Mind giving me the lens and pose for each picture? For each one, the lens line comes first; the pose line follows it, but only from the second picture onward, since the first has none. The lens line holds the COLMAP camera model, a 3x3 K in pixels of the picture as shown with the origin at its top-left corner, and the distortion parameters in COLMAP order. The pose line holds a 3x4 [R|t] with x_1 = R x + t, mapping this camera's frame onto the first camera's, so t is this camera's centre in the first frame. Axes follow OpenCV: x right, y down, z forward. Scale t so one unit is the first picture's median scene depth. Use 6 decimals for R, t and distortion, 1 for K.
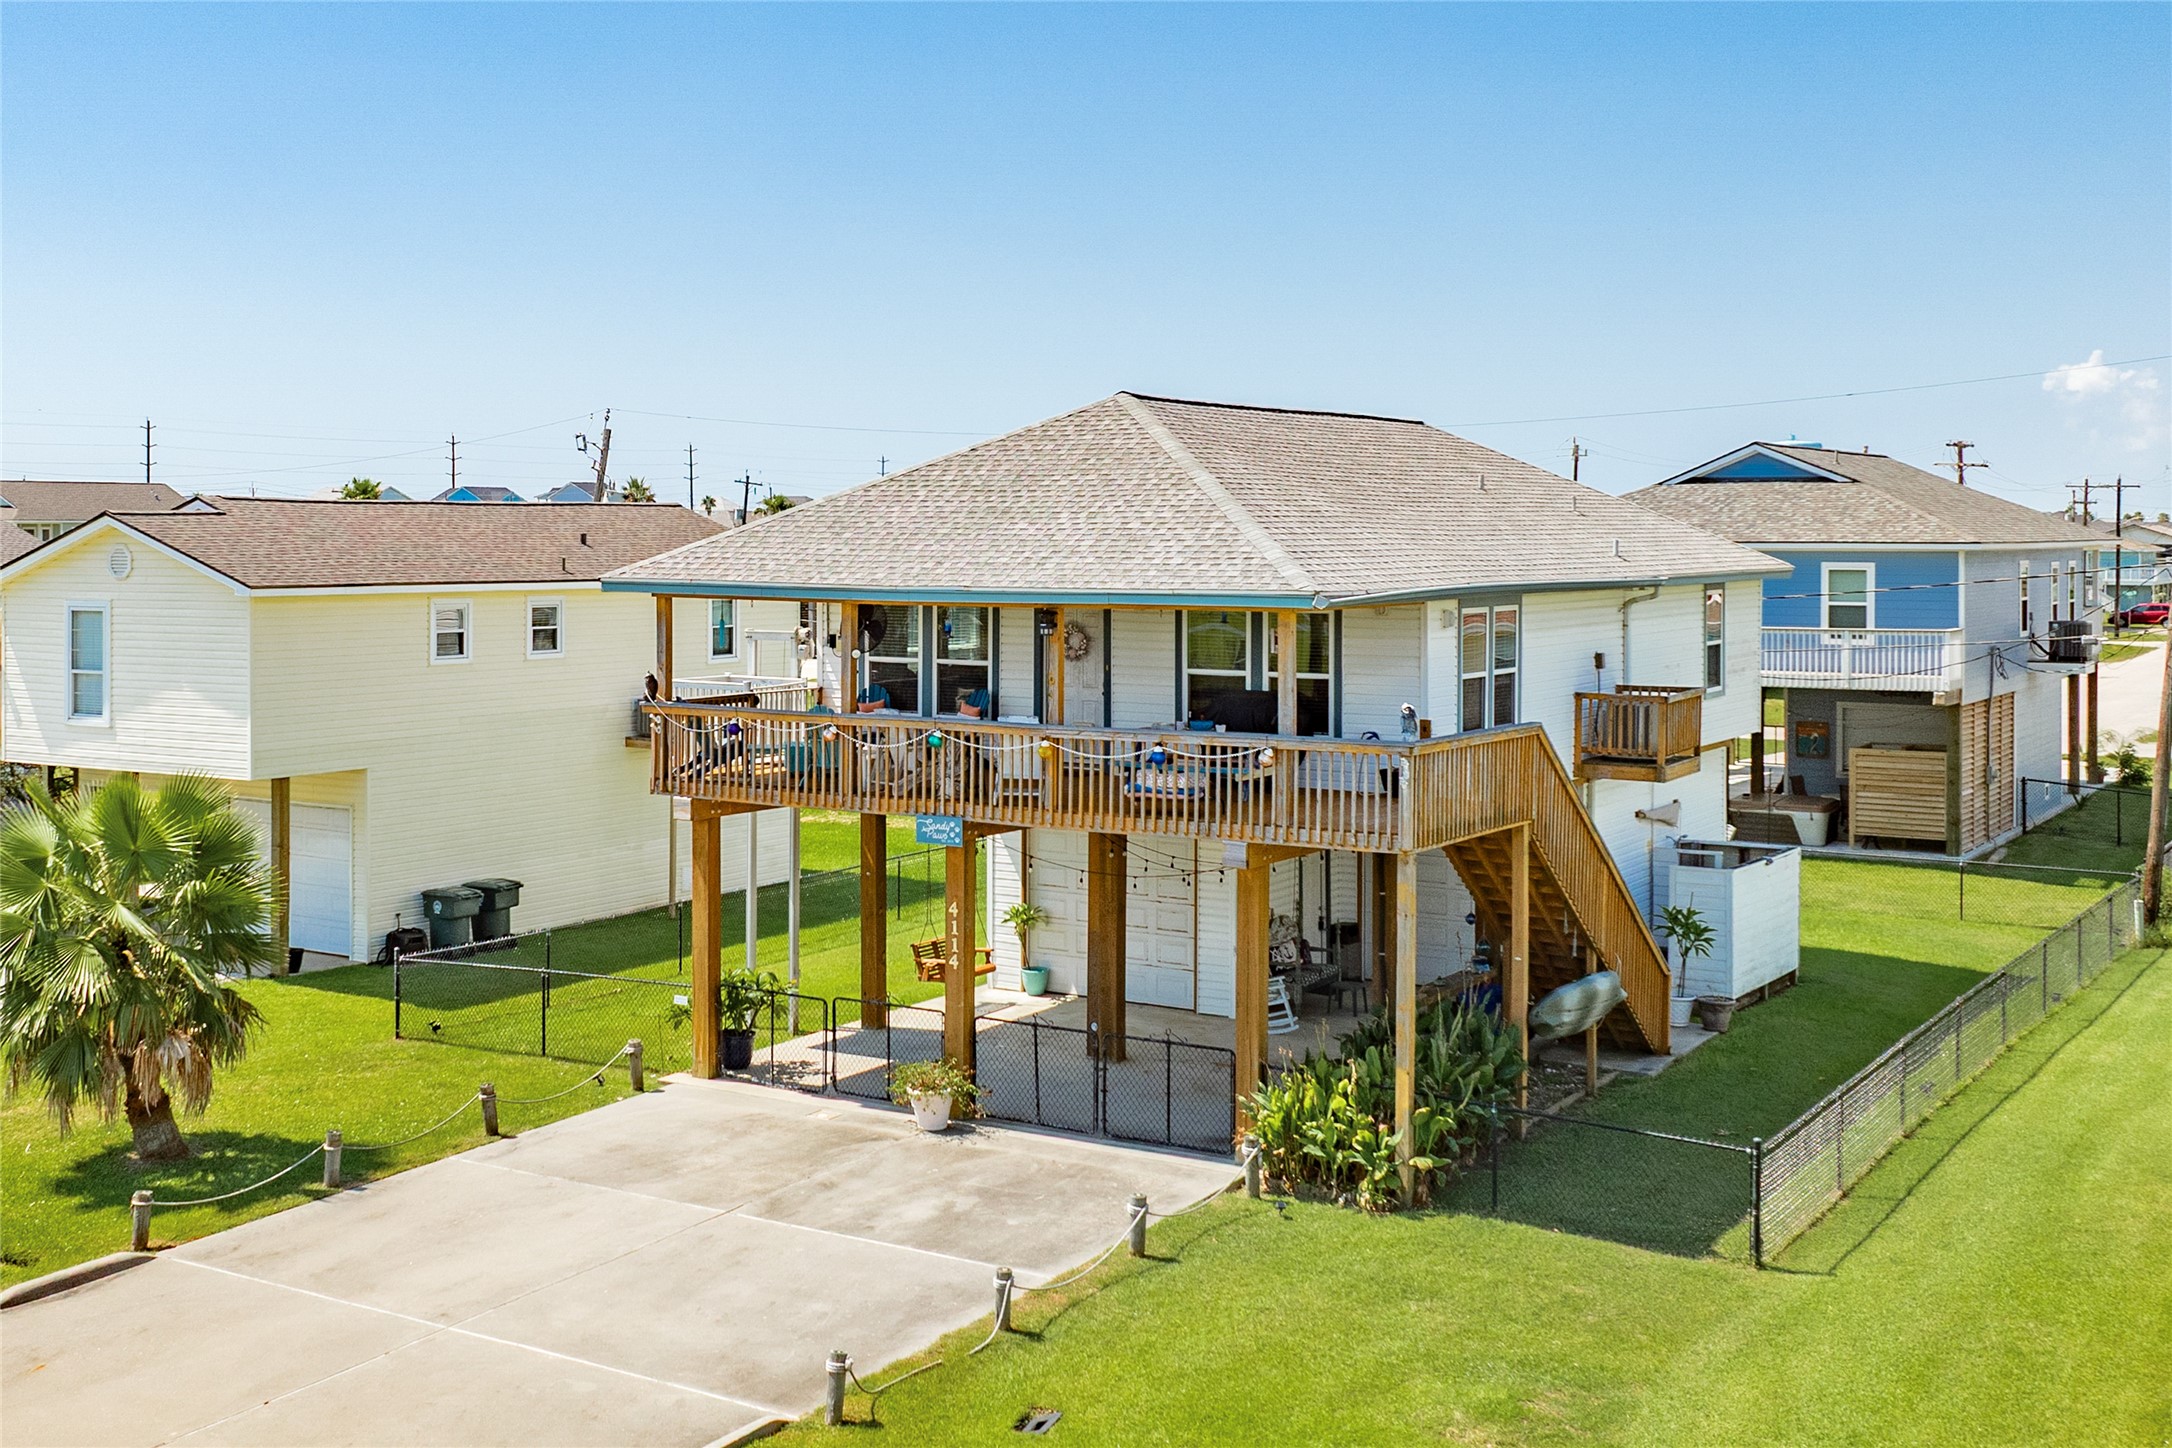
lens RADIAL K [[2360.6, 0, 1009.8], [0, 2360.6, 551.8], [0, 0, 1]] dist [-0.014721, -0.019135]
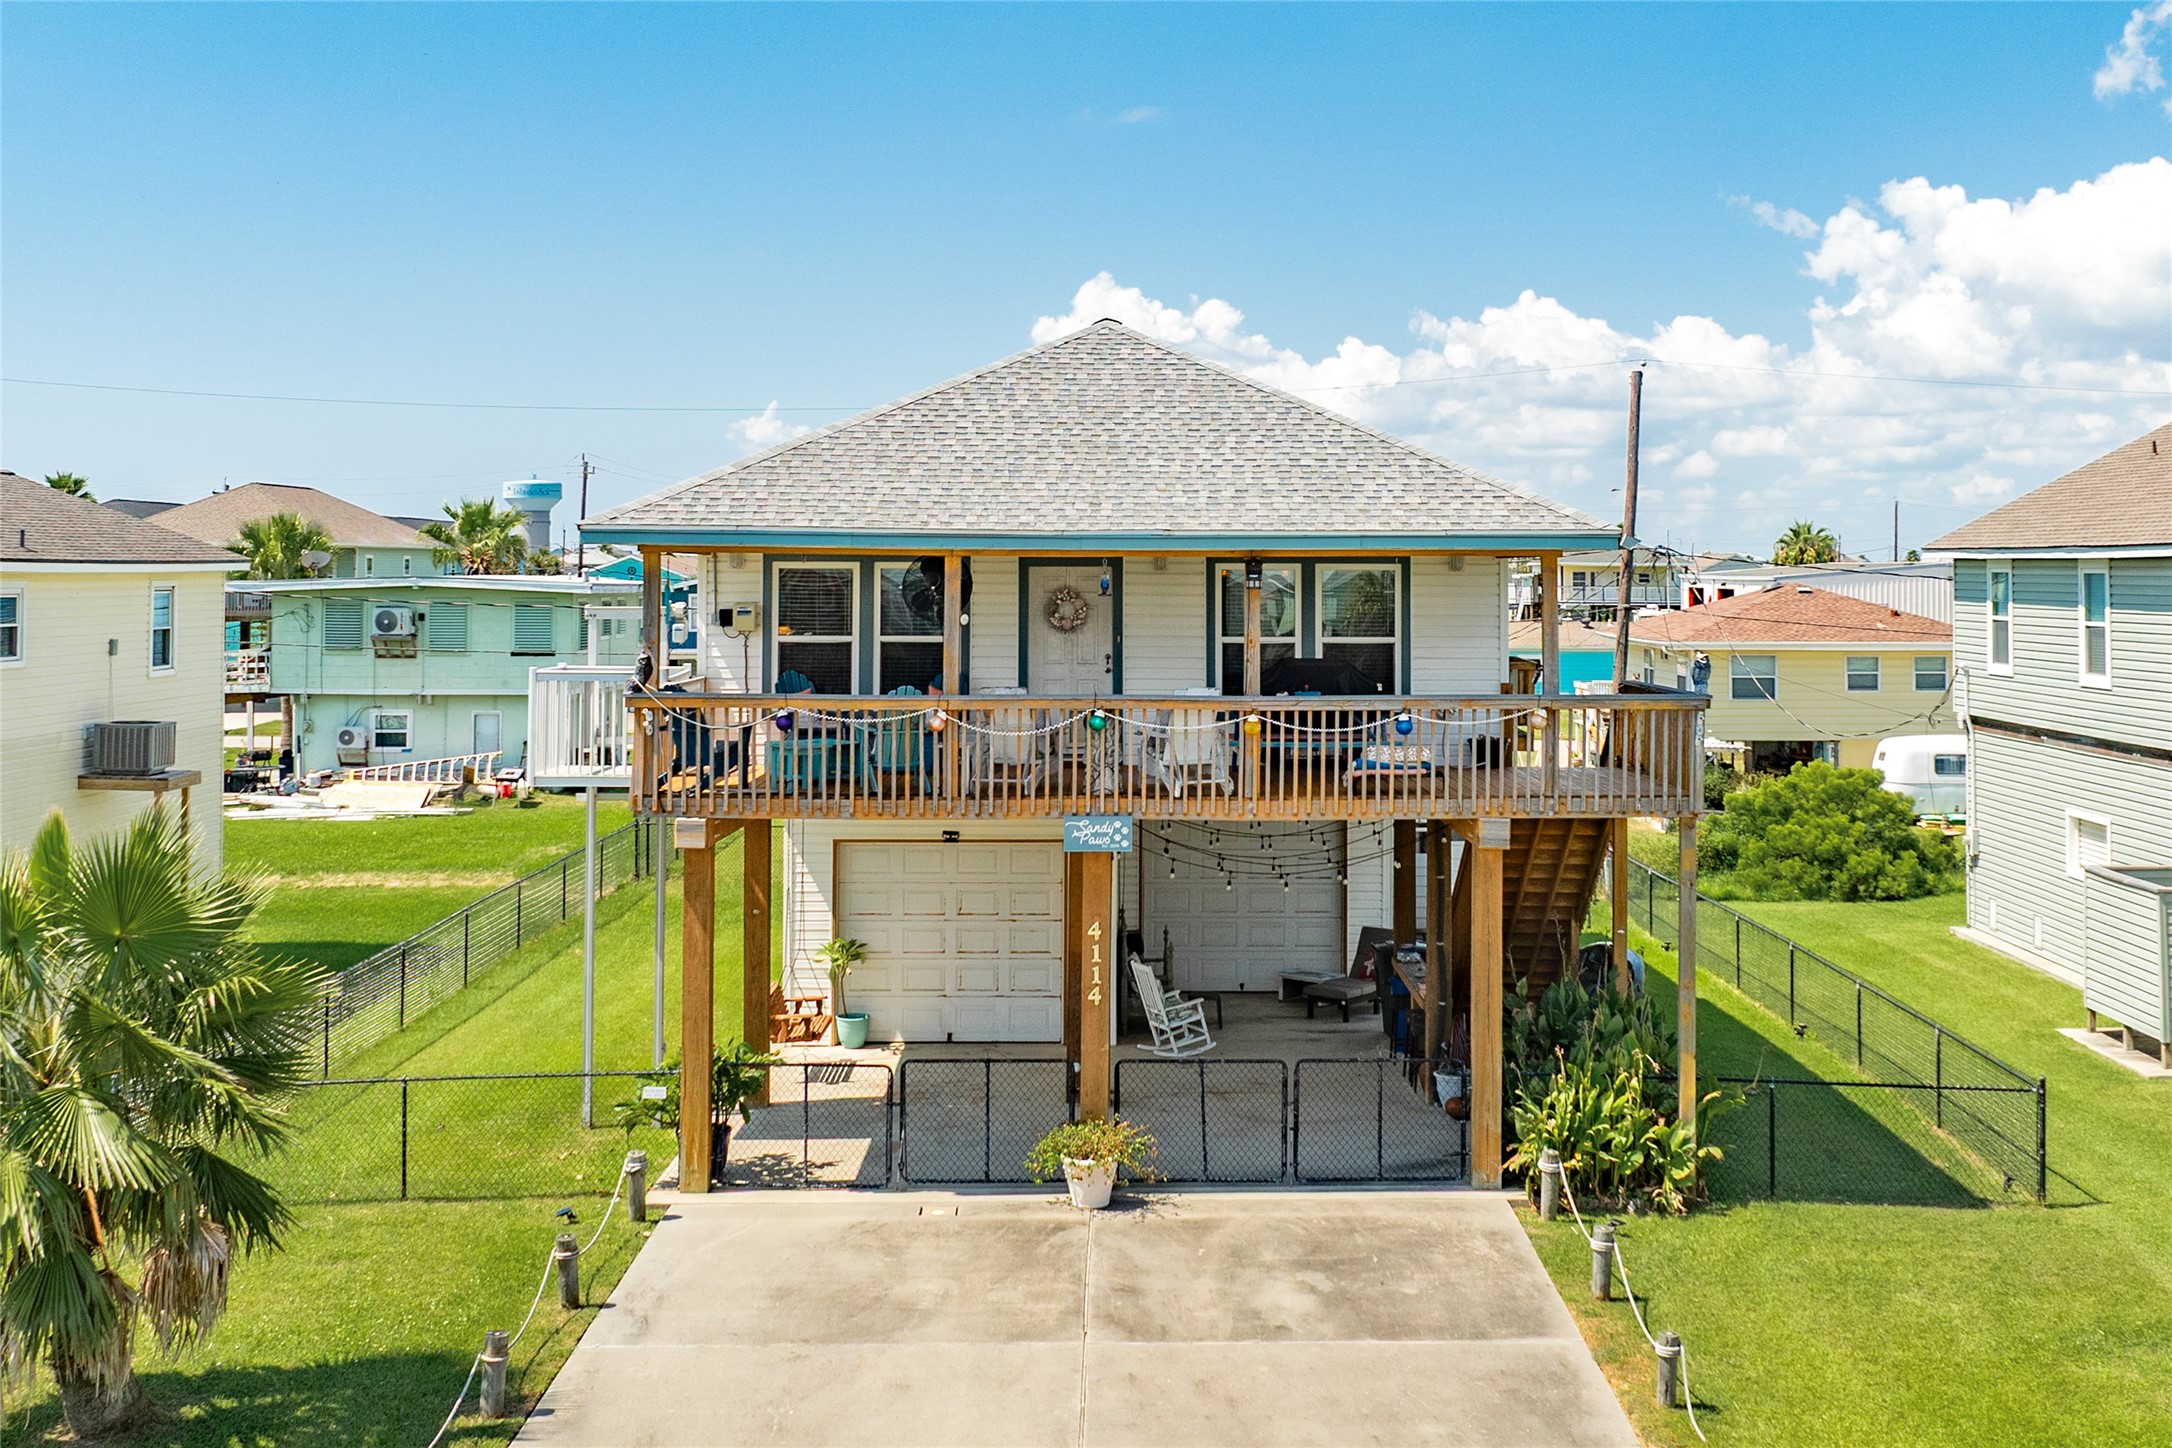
lens RADIAL K [[2360.6, 0, 1009.8], [0, 2360.6, 551.8], [0, 0, 1]] dist [-0.014721, -0.019135]
pose [[0.835059, 0.006393, 0.550123, -0.504290], [0.005277, 0.999793, -0.019629, 0.037512], [-0.550135, 0.019295, 0.834853, 0.342789]]
